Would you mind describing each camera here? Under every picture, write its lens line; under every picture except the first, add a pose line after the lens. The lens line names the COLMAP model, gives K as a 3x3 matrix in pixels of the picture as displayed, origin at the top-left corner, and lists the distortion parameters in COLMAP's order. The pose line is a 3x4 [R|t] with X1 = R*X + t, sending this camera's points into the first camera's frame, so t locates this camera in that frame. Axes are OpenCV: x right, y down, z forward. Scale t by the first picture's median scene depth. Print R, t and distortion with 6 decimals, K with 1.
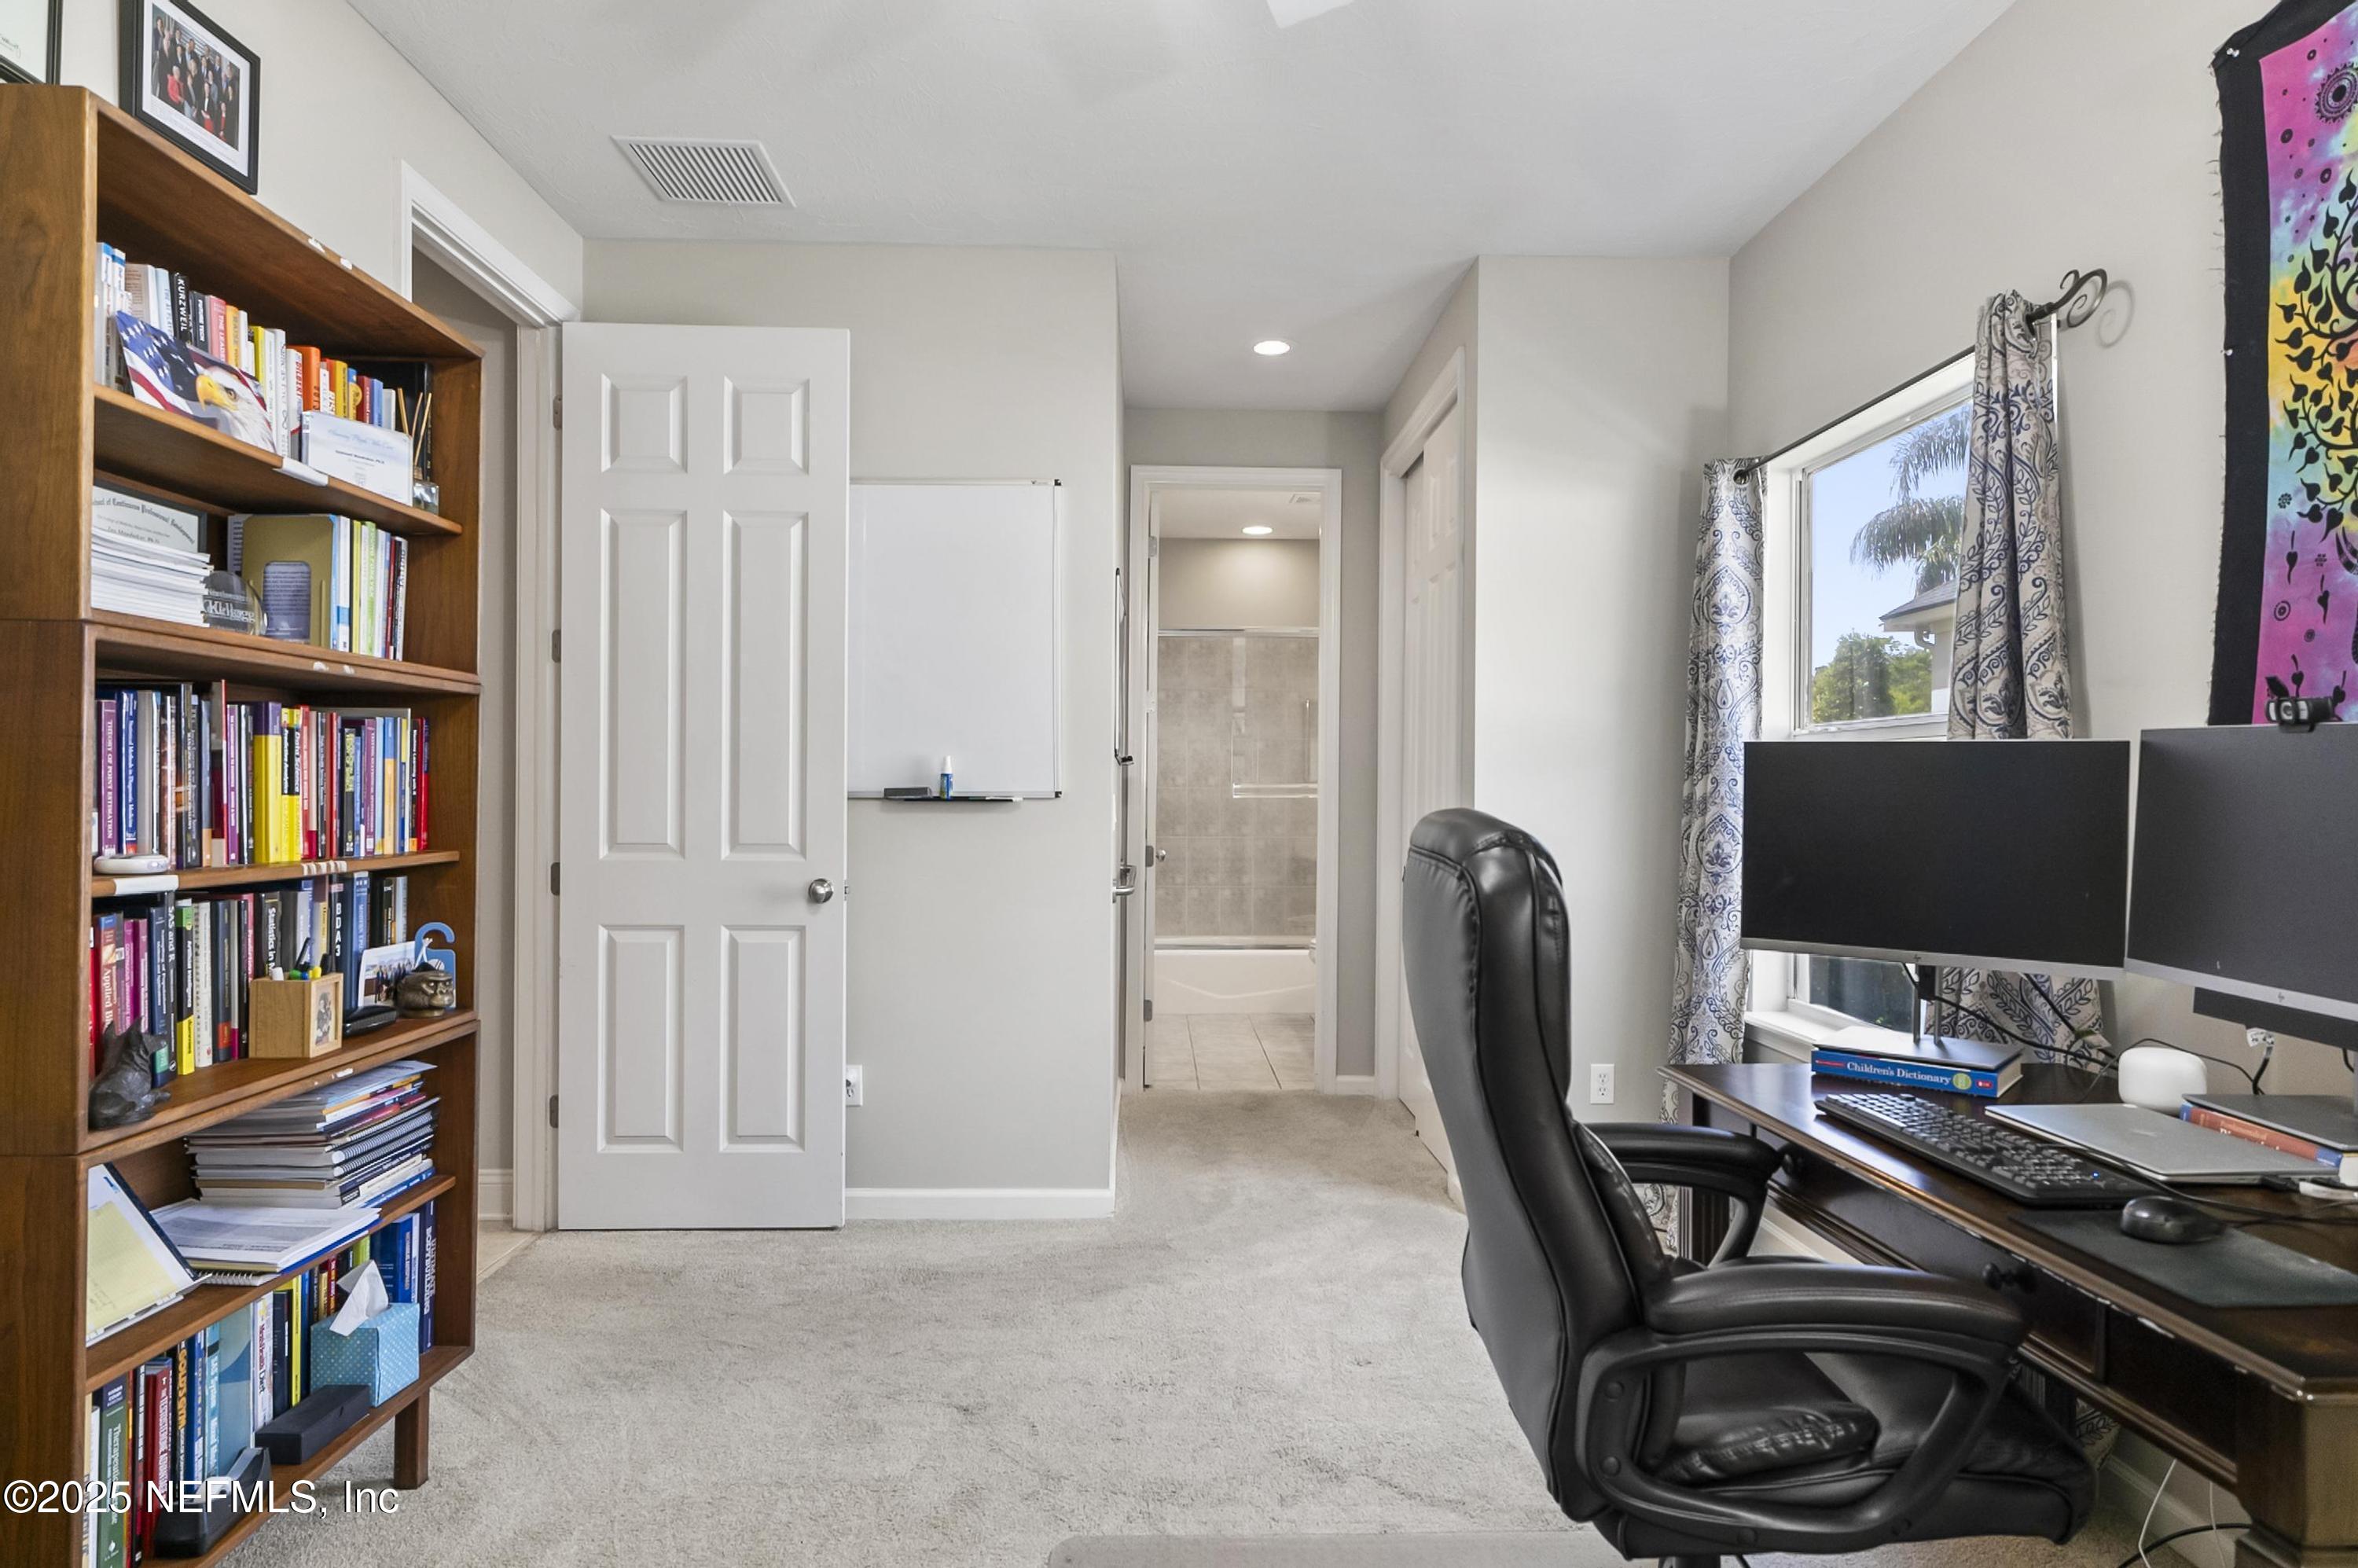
lens RADIAL K [[1337.3, 0, 1177.4], [0, 1337.3, 789.8], [0, 0, 1]] dist [-0.005710, -0.001103]
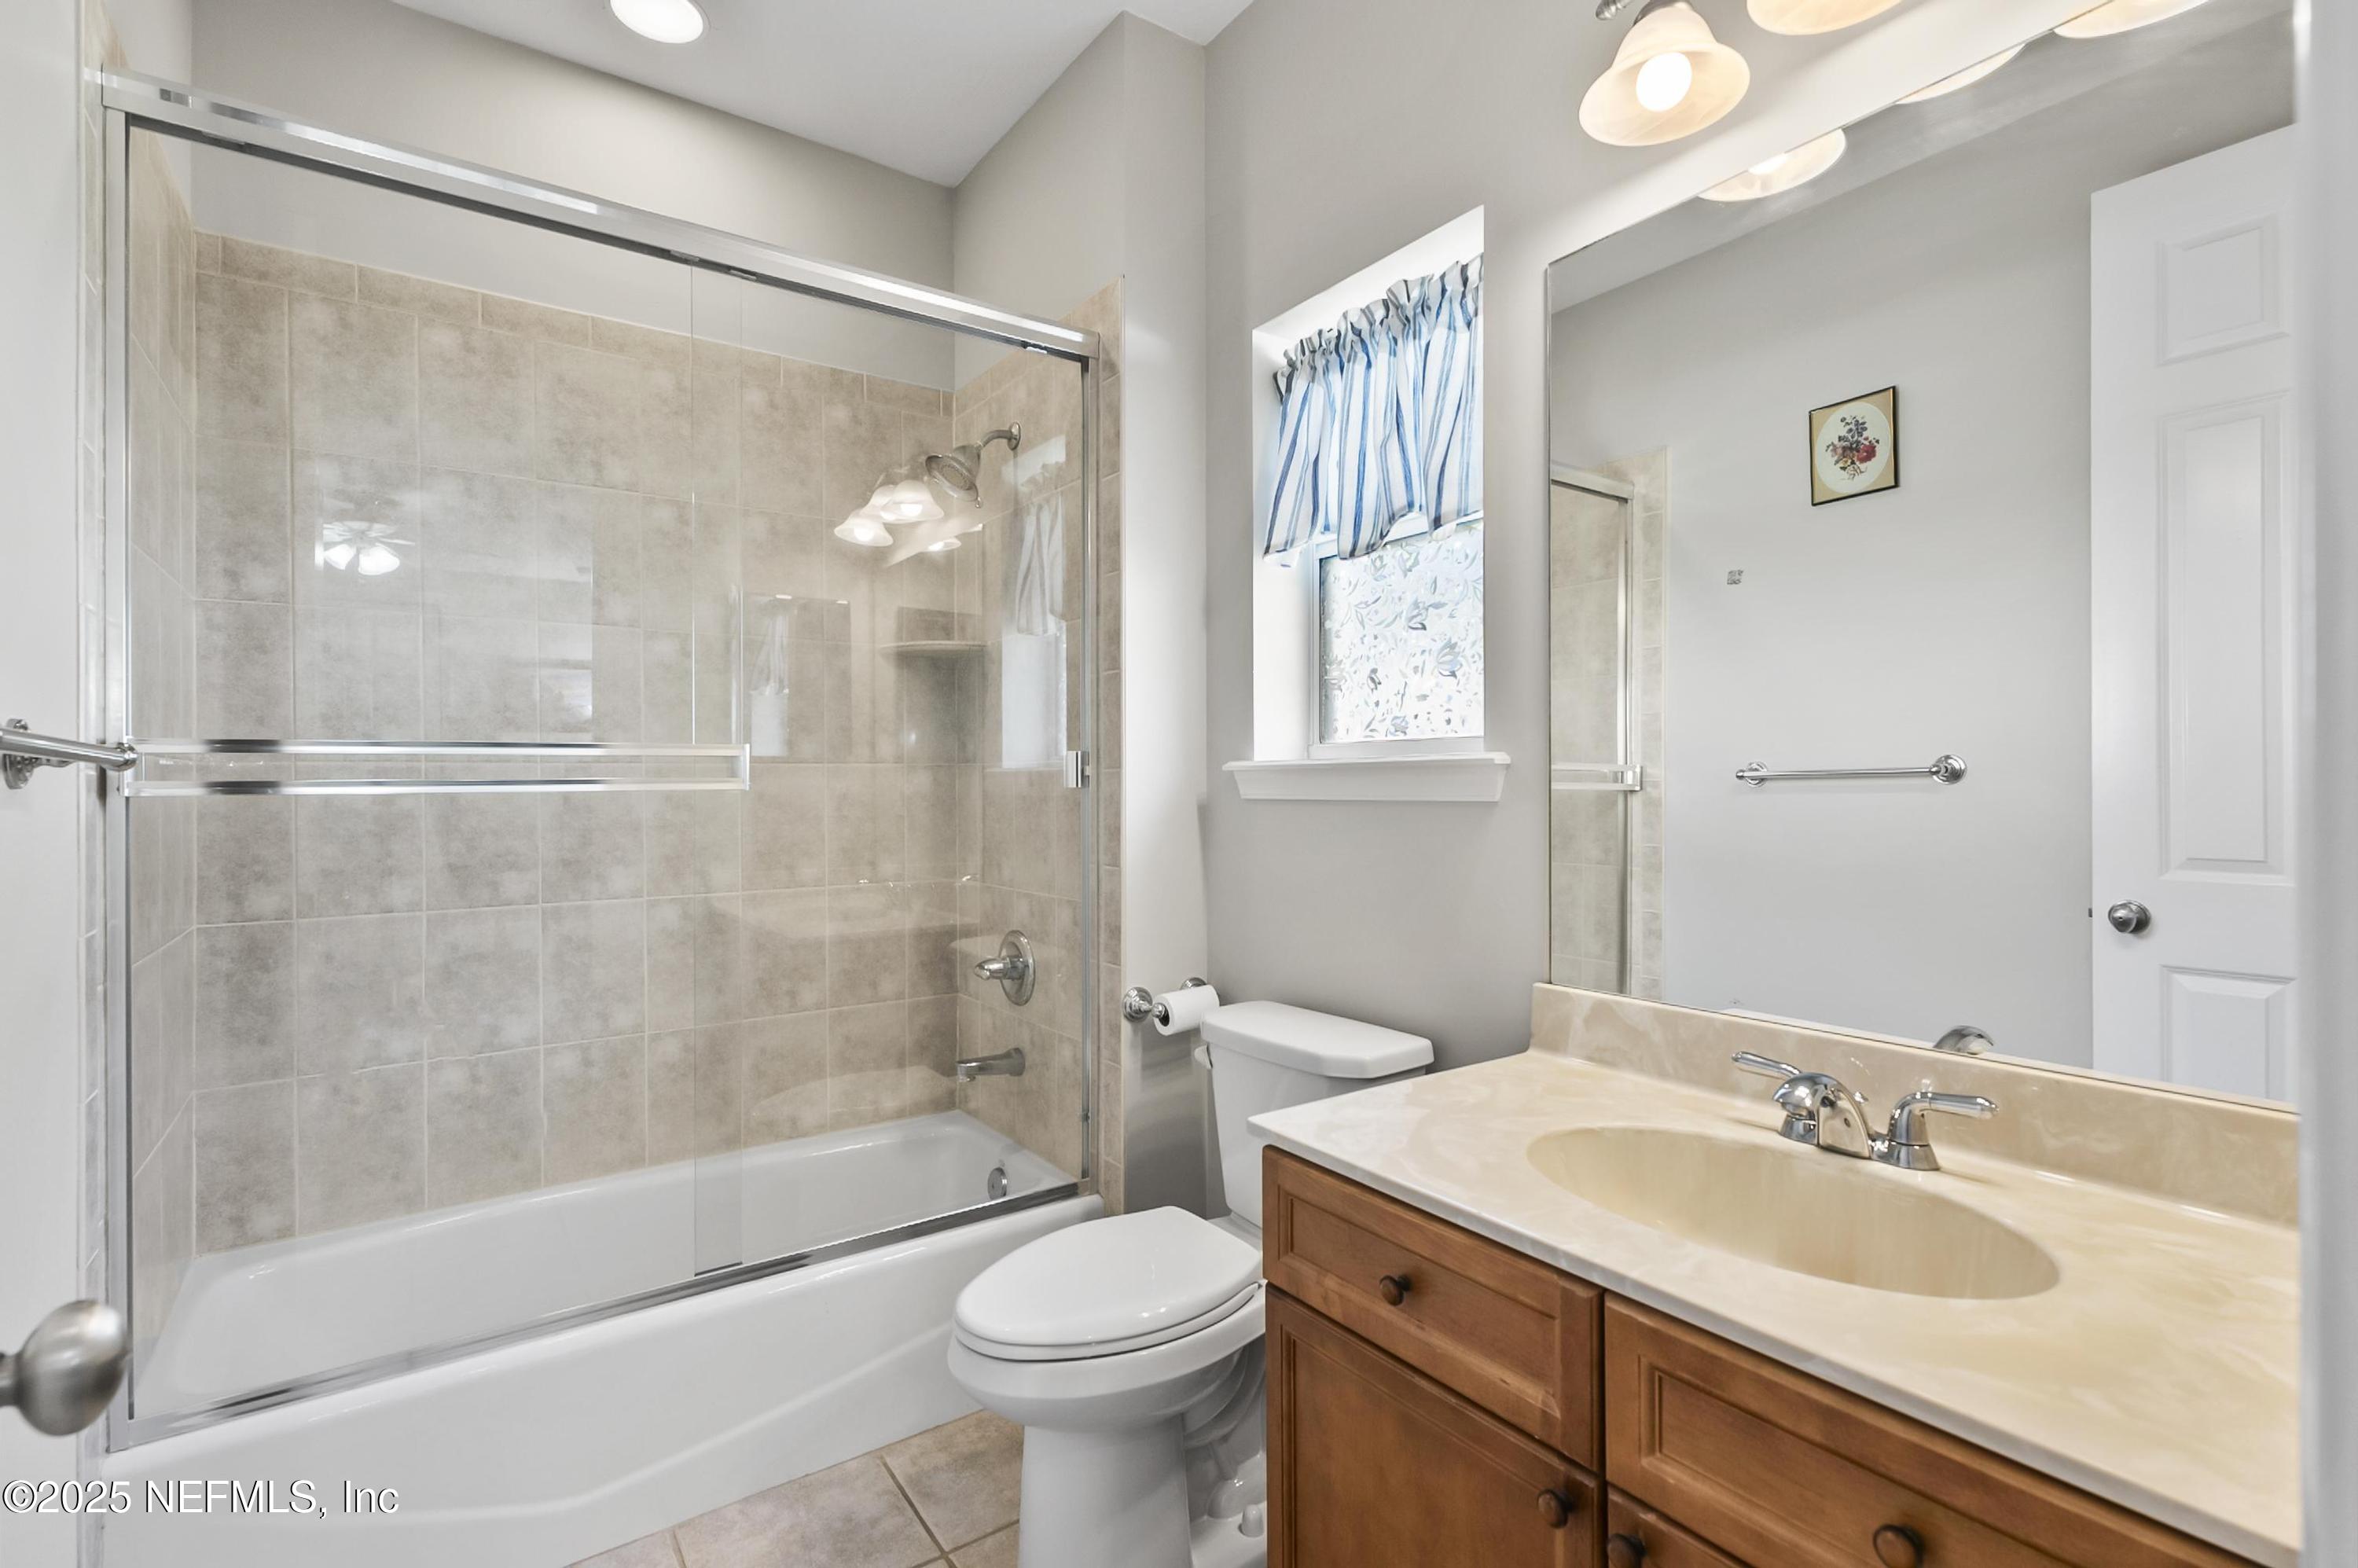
lens RADIAL K [[1101.9, 0, 1180.0], [0, 1101.9, 784.7], [0, 0, 1]] dist [0.002592, 0.000467]
pose [[0.836928, -0.011320, 0.547196, 0.014352], [0.009983, 0.999935, 0.005416, 0.003944], [-0.547222, 0.000930, 0.836987, 0.667867]]
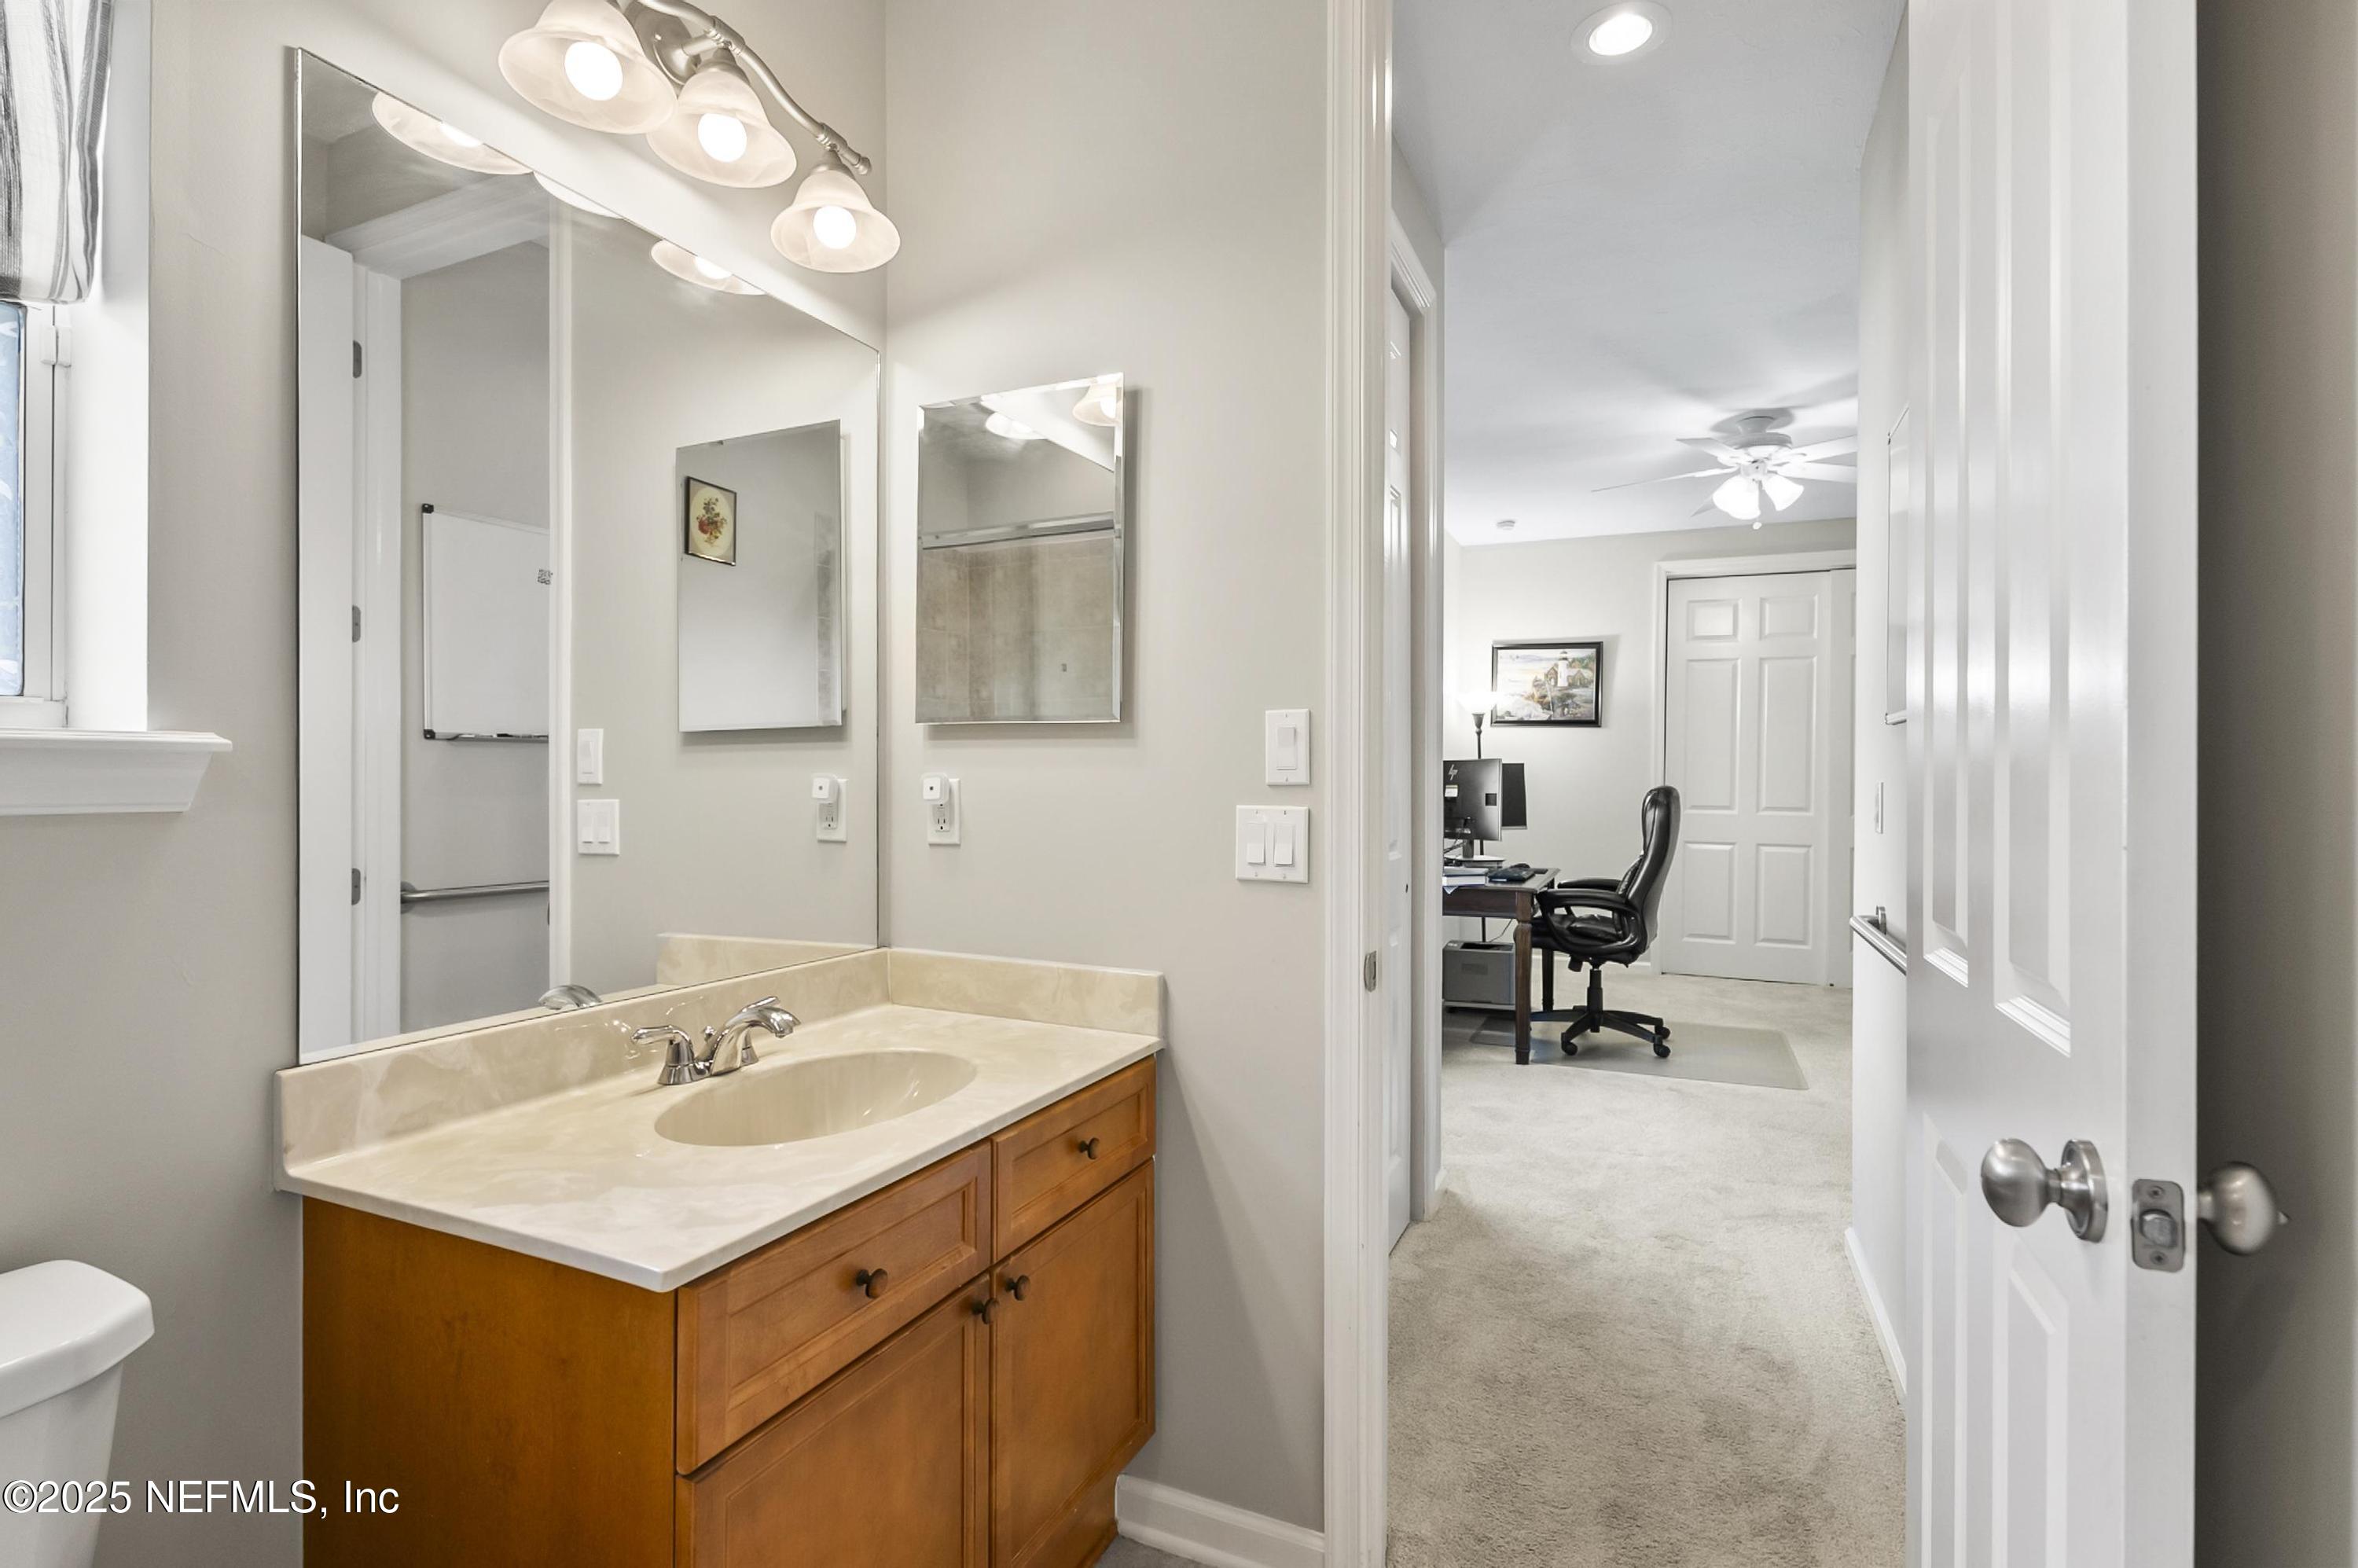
lens RADIAL K [[1126.8, 0, 1172.1], [0, 1126.8, 785.0], [0, 0, 1]] dist [0.010631, 0.000390]
pose [[-0.894774, -0.008777, 0.446433, 0.015185], [-0.007453, 0.999961, 0.004722, 0.004659], [-0.446457, 0.000897, -0.894804, 1.437016]]
